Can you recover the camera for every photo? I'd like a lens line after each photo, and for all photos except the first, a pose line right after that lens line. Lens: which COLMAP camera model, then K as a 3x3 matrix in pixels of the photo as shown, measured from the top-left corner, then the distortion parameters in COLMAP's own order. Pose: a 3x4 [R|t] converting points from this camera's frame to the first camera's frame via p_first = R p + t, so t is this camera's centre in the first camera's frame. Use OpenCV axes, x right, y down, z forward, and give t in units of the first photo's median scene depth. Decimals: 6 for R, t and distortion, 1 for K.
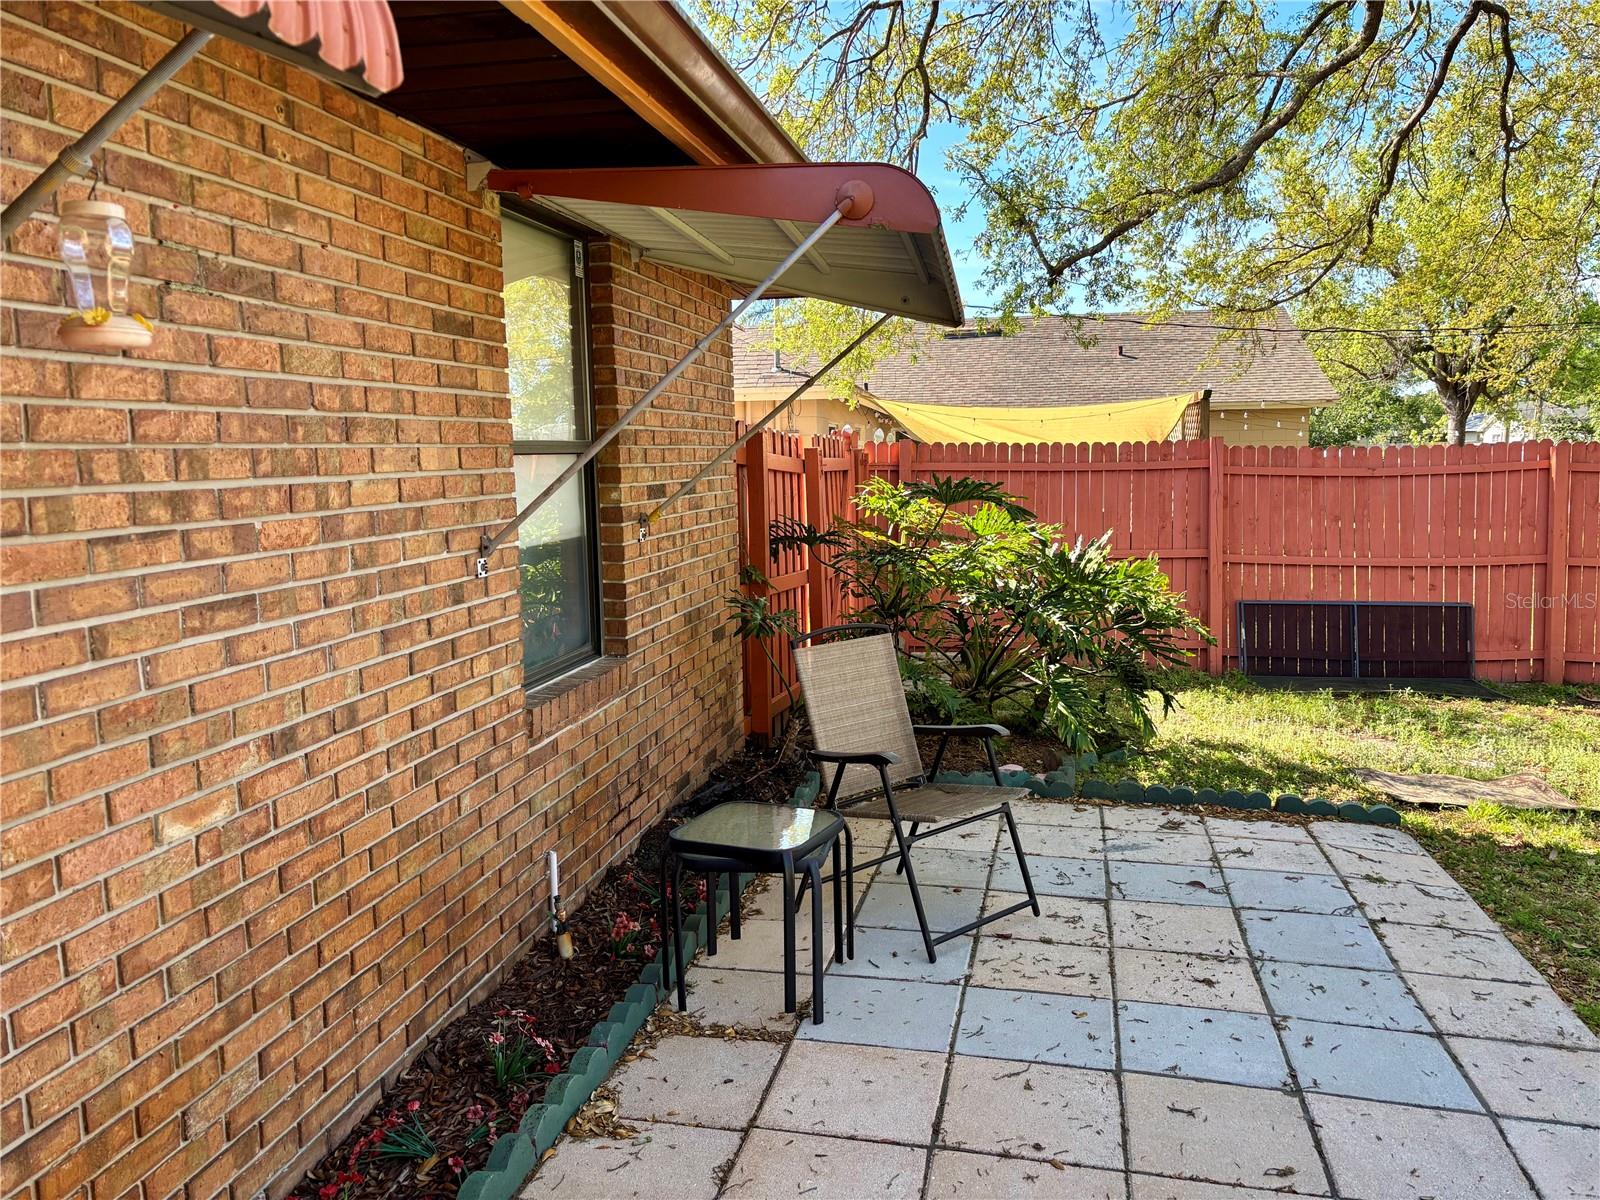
lens RADIAL K [[1184.7, 0, 799.1], [0, 1184.7, 602.9], [0, 0, 1]] dist [0.002711, 0.000796]
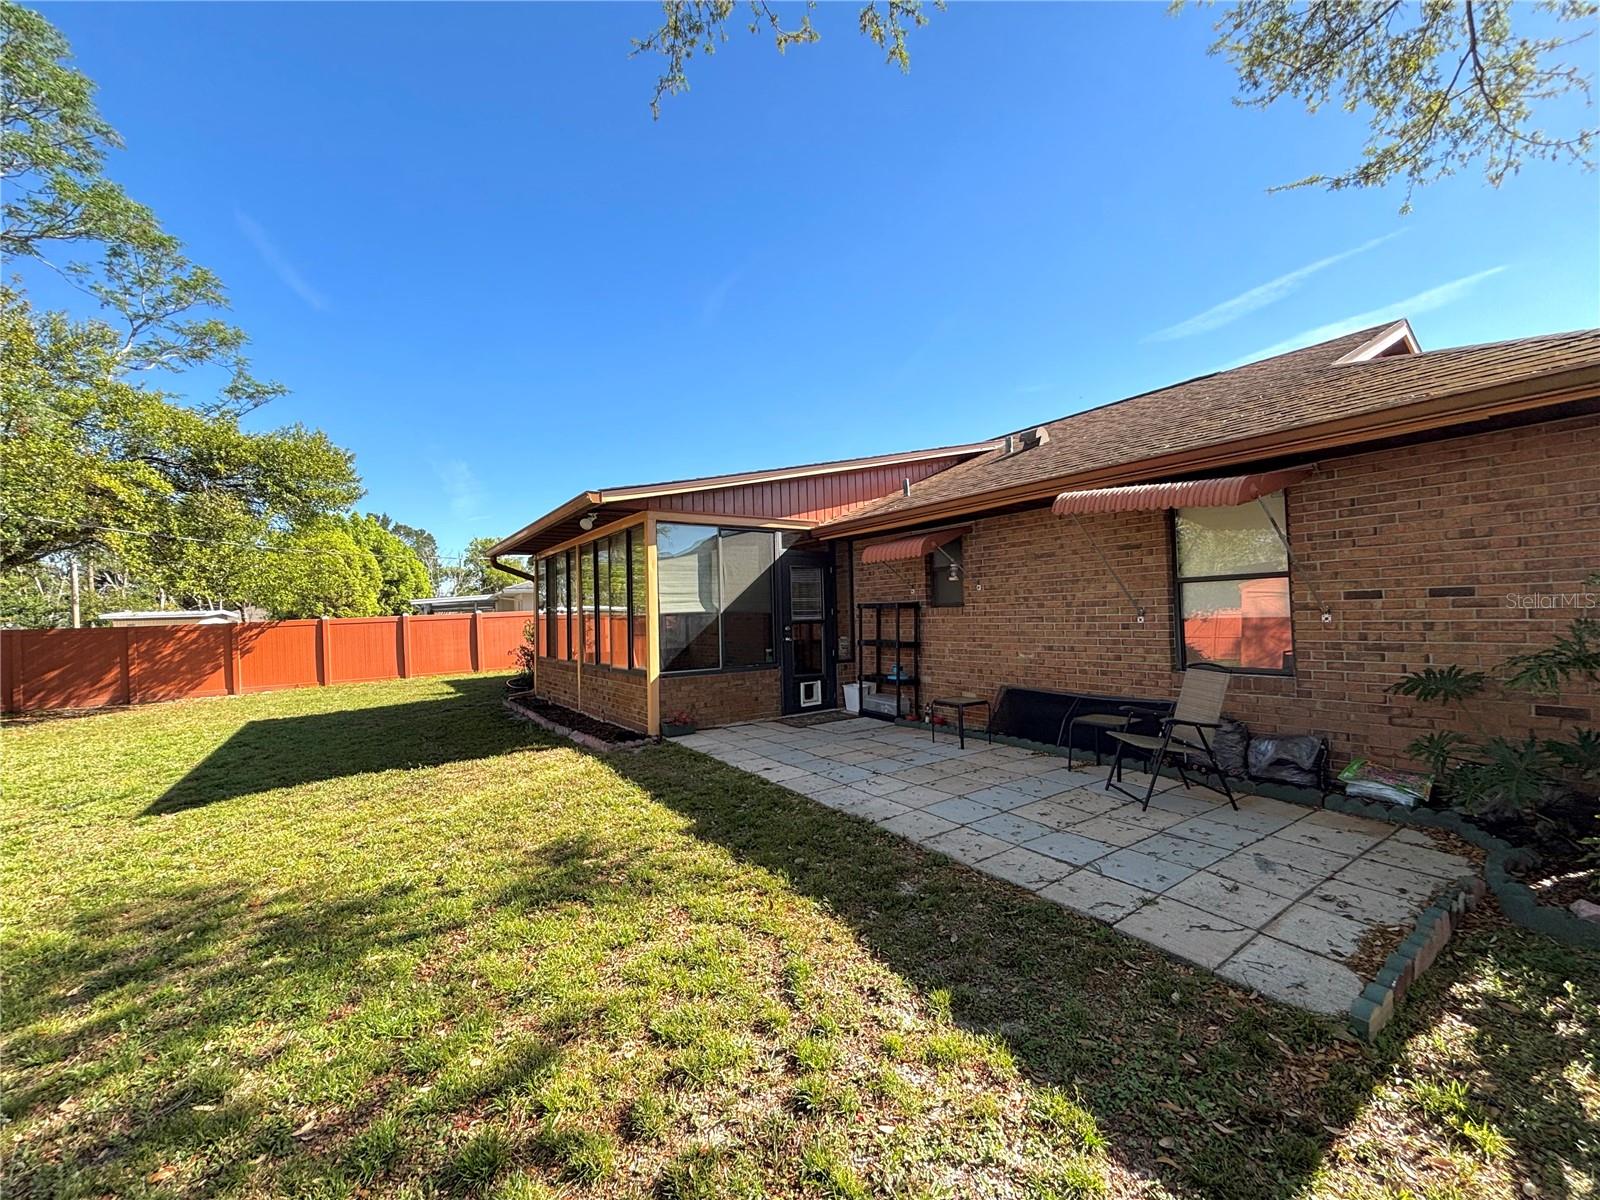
lens RADIAL K [[644.6, 0, 791.3], [0, 644.6, 598.9], [0, 0, 1]] dist [0.001329, 0.000150]
pose [[-0.692692, 0.017398, -0.721024, 2.164935], [-0.052914, 0.995789, 0.074863, -0.221295], [0.719290, 0.090009, -0.688854, 2.022731]]
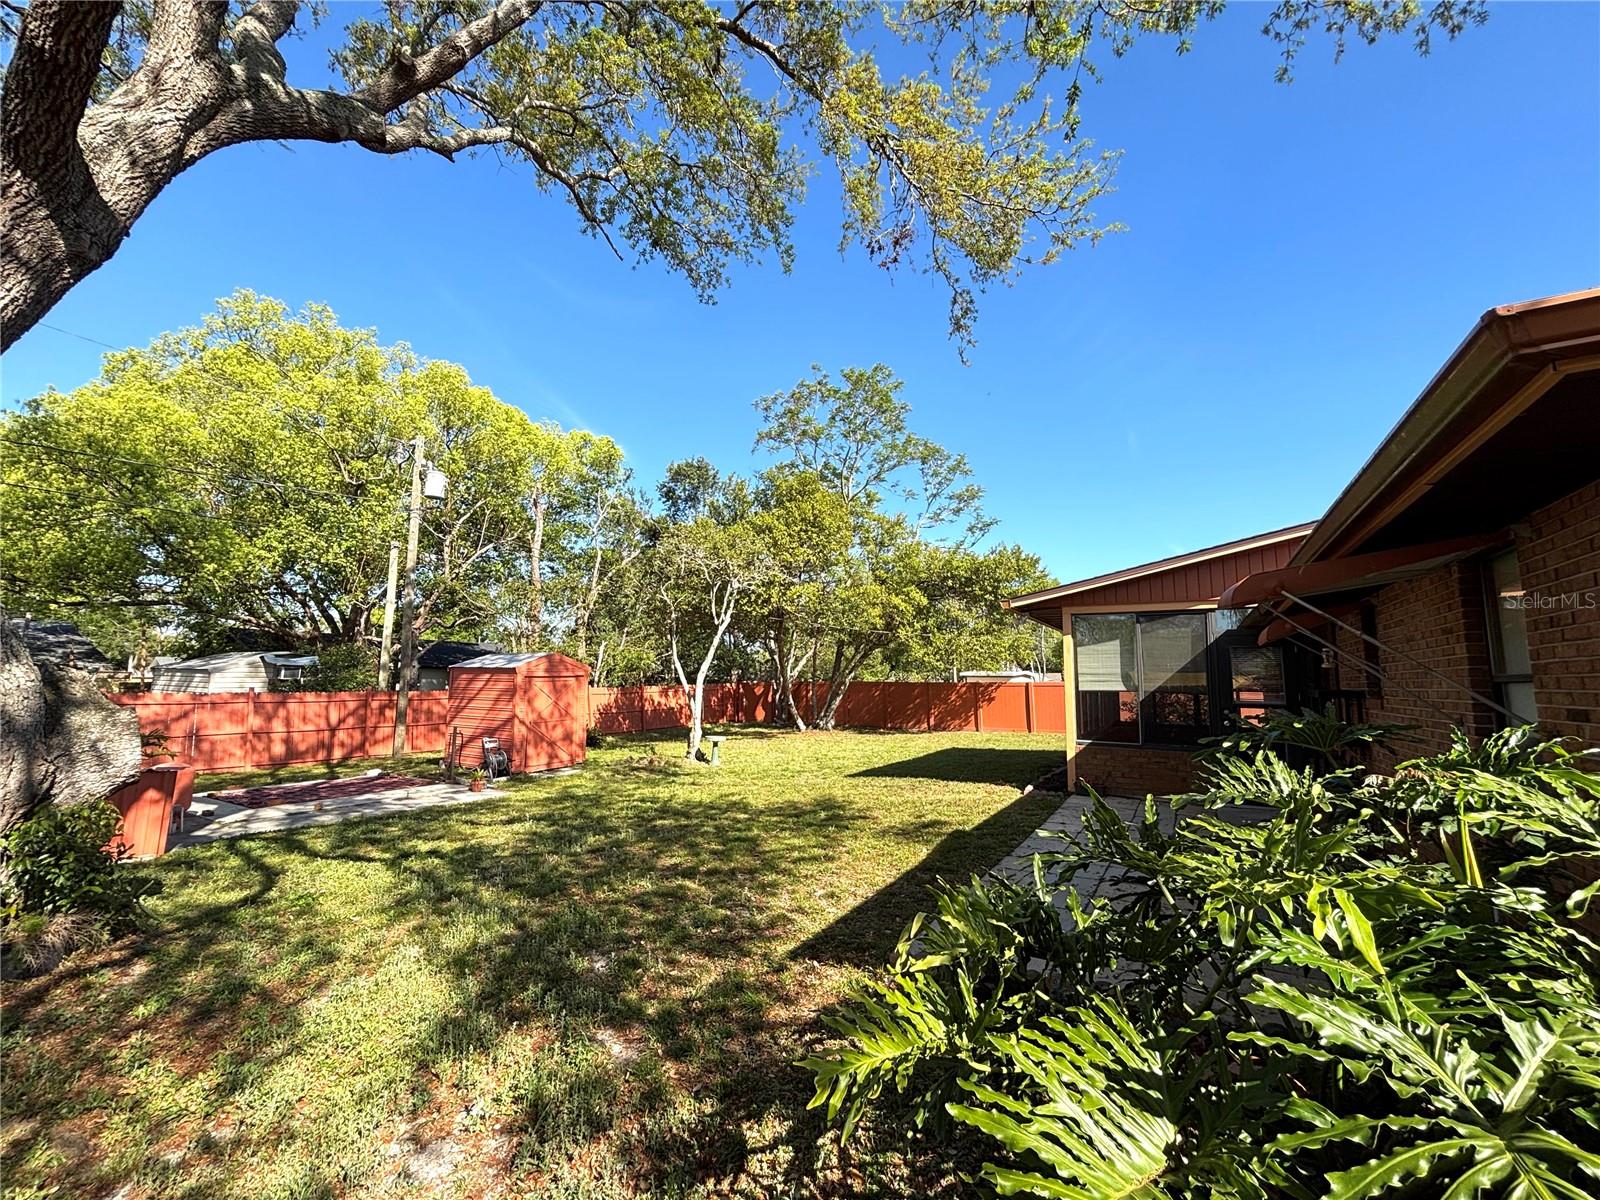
lens RADIAL K [[637.3, 0, 803.5], [0, 637.3, 597.5], [0, 0, 1]] dist [0.000587, 0.000070]
pose [[-0.948339, 0.041912, 0.314479, 0.736890], [0.039737, 0.999121, -0.013328, -0.437004], [-0.314761, -0.000143, -0.949171, 3.445152]]
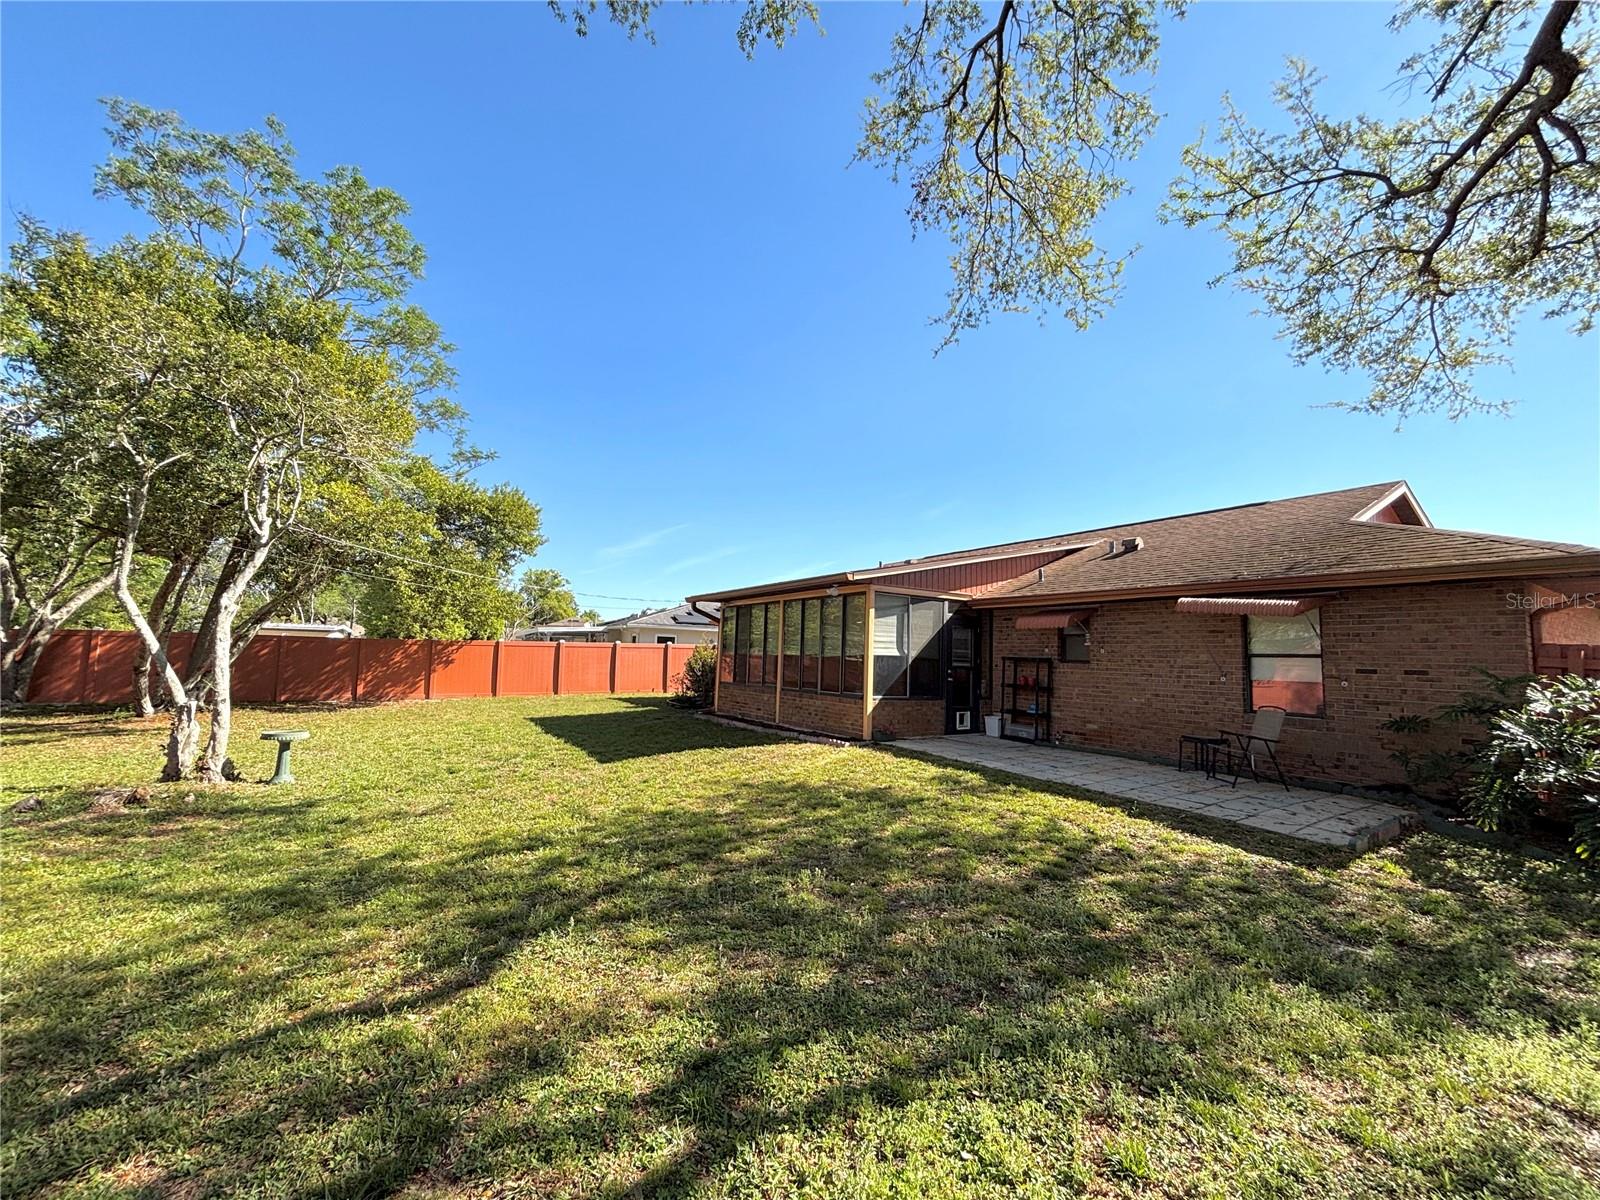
lens RADIAL K [[650.2, 0, 787.1], [0, 650.2, 601.4], [0, 0, 1]] dist [0.001100, 0.000019]
pose [[-0.713771, -0.070331, -0.696839, 3.905697], [-0.109950, 0.993861, 0.012312, -0.247249], [0.691695, 0.085406, -0.717122, 2.216222]]
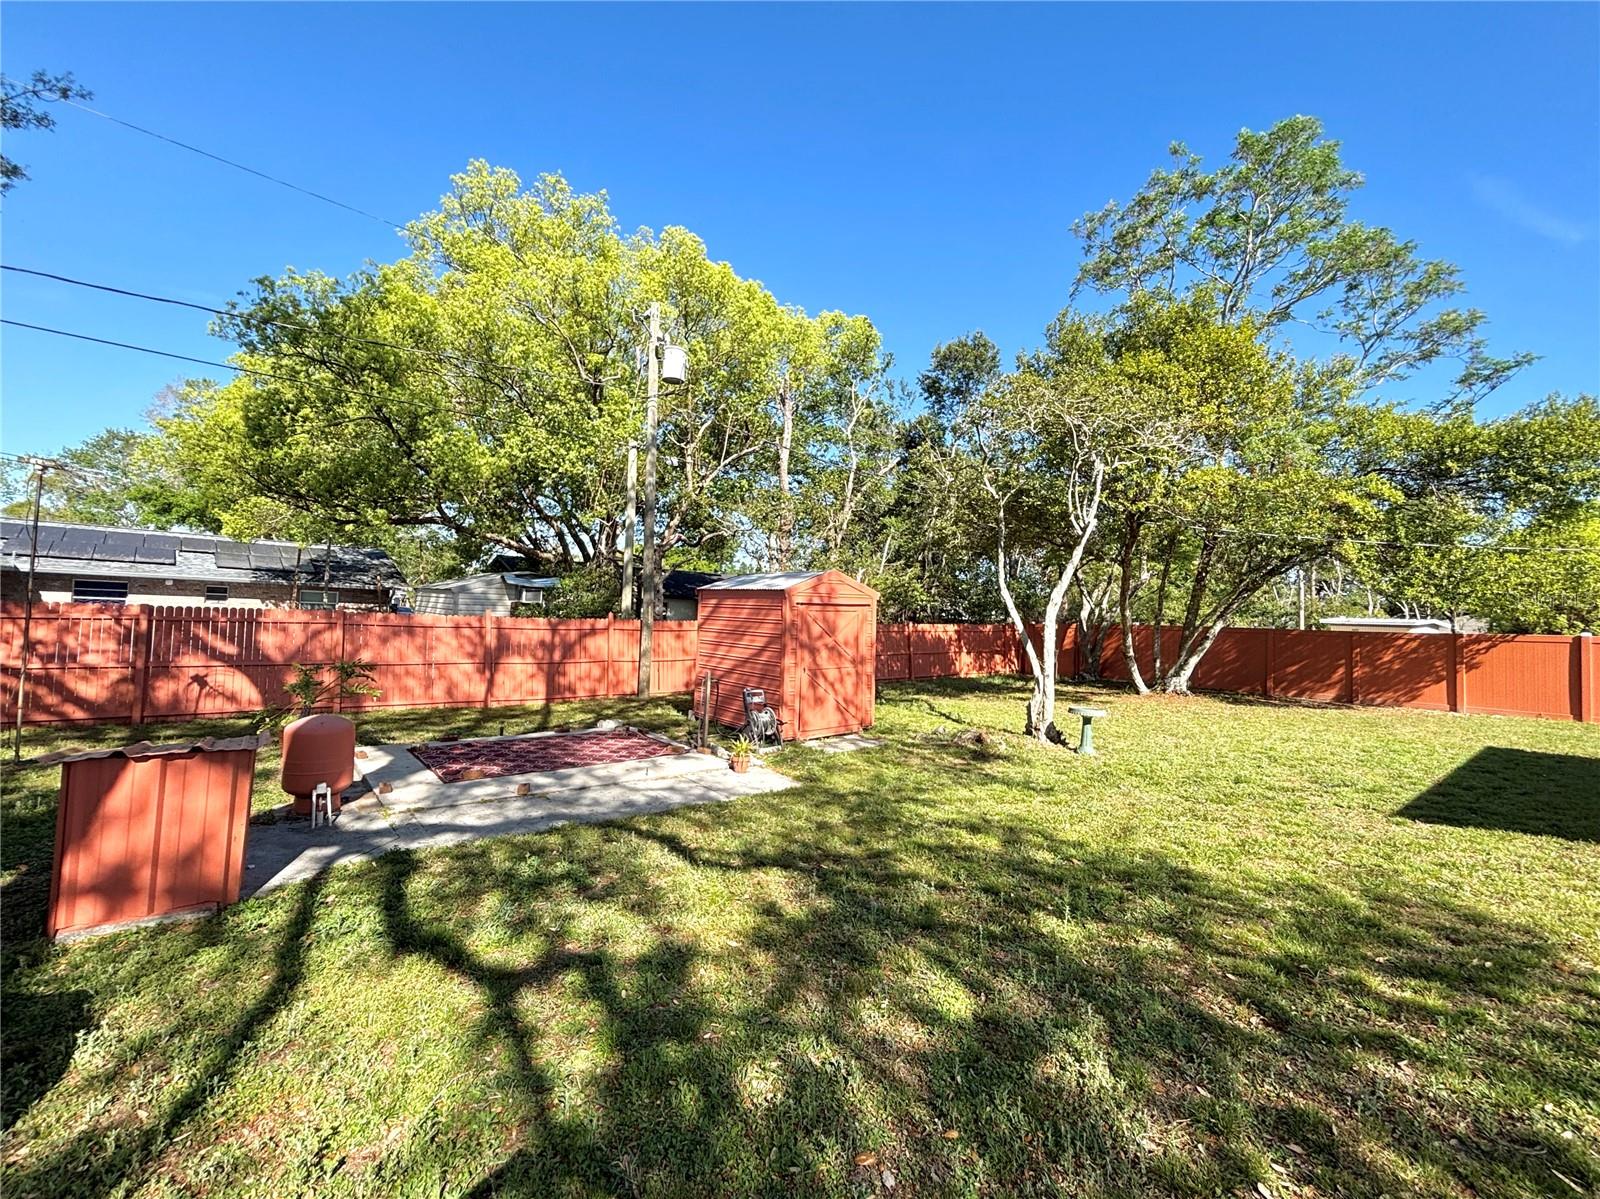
lens RADIAL K [[665.4, 0, 796.3], [0, 665.4, 596.4], [0, 0, 1]] dist [-0.001256, -0.000179]
pose [[-0.782649, -0.000109, 0.622464, 2.352382], [0.049071, 0.996877, 0.061874, -0.214438], [-0.620526, 0.078970, -0.780199, 2.045796]]
